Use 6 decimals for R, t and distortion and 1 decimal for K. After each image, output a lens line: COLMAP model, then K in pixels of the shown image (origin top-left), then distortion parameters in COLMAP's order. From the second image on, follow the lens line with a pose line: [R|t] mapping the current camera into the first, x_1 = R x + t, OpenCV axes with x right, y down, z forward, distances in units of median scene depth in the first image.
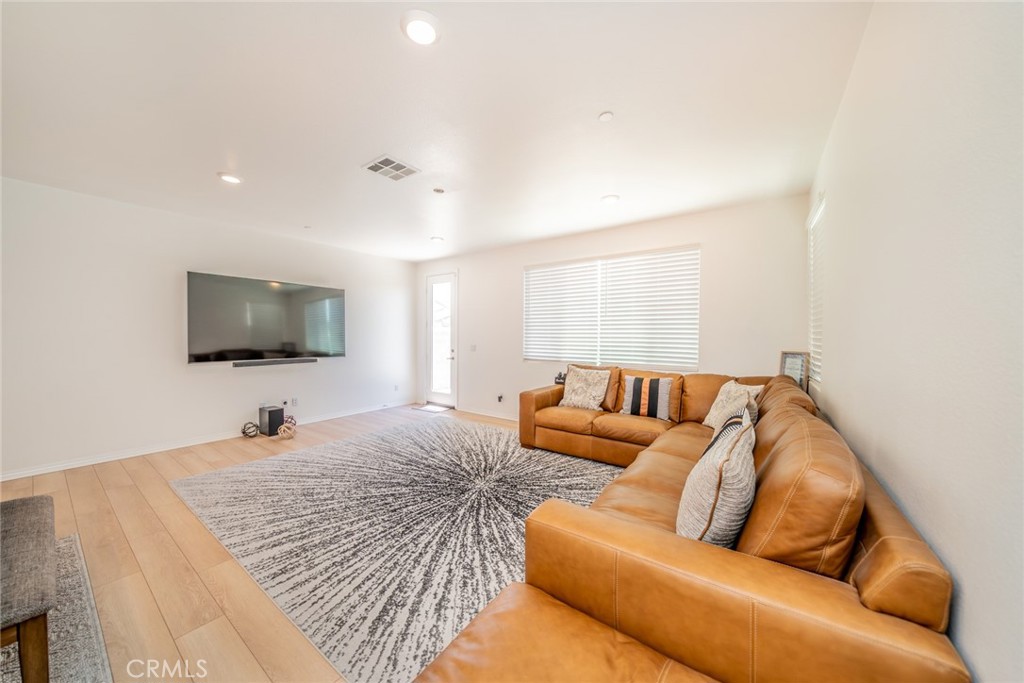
lens RADIAL K [[346.1, 0, 509.9], [0, 346.1, 340.7], [0, 0, 1]] dist [-0.004695, -0.000001]
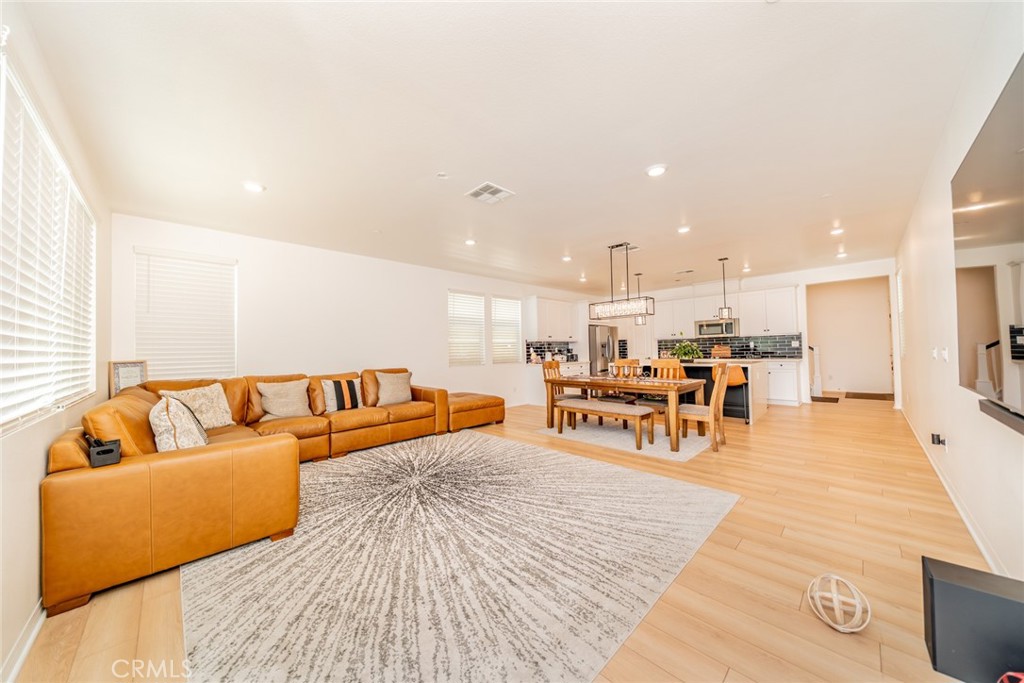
lens RADIAL K [[348.9, 0, 506.2], [0, 348.9, 343.9], [0, 0, 1]] dist [-0.000731, -0.000070]
pose [[-0.983187, 0.019811, 0.181521, -0.532669], [0.019475, 0.999804, -0.003632, 0.004711], [-0.181558, -0.000036, -0.983380, 1.899240]]
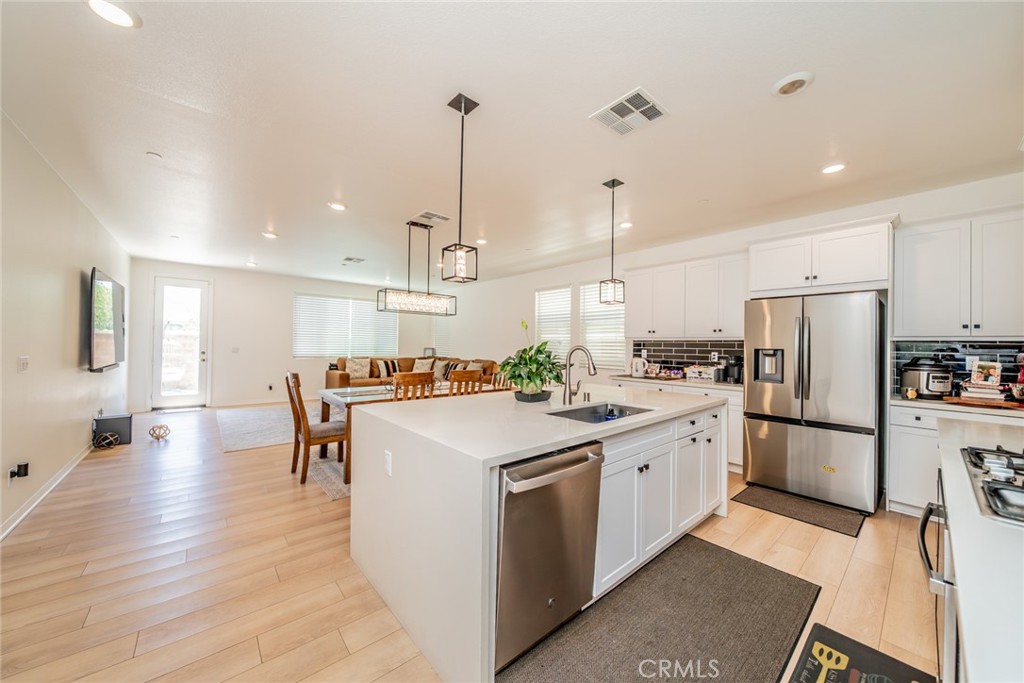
lens RADIAL K [[361.2, 0, 501.7], [0, 361.2, 342.8], [0, 0, 1]] dist [0.010330, 0.000024]
pose [[0.262056, 0.003939, 0.965045, -1.948977], [-0.000399, 0.999992, -0.003973, 0.002412], [-0.965052, 0.000656, 0.262056, -0.370864]]
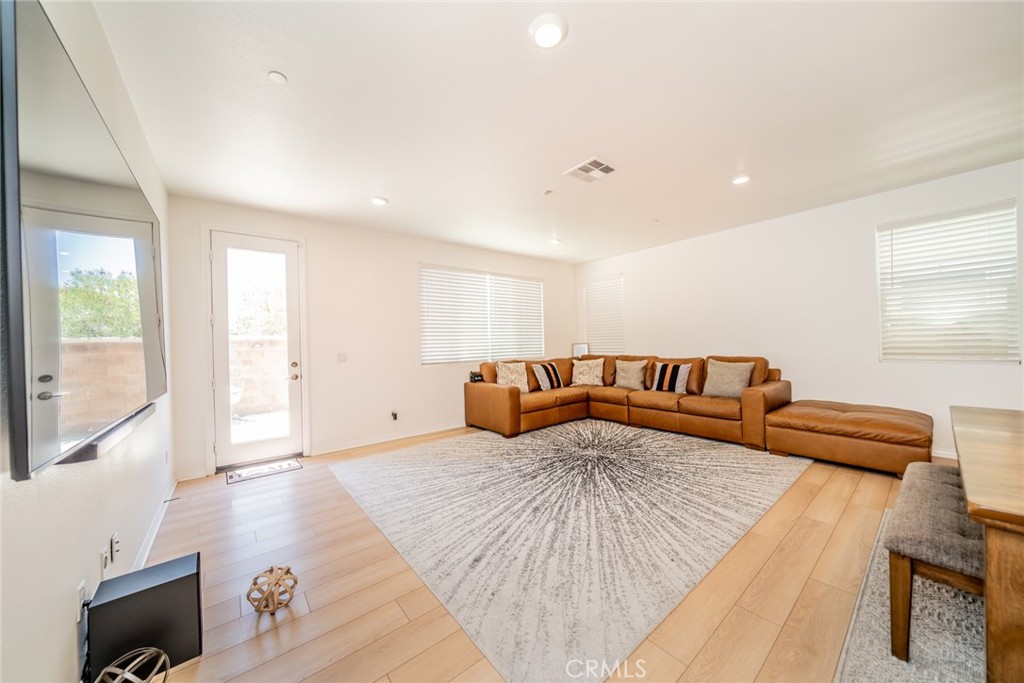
lens RADIAL K [[346.1, 0, 509.9], [0, 346.1, 340.7], [0, 0, 1]] dist [-0.004695, -0.000001]
pose [[0.267855, -0.005947, 0.963441, -1.270993], [0.042335, 0.999088, -0.005603, 0.010785], [-0.962529, 0.042288, 0.267862, 0.878407]]
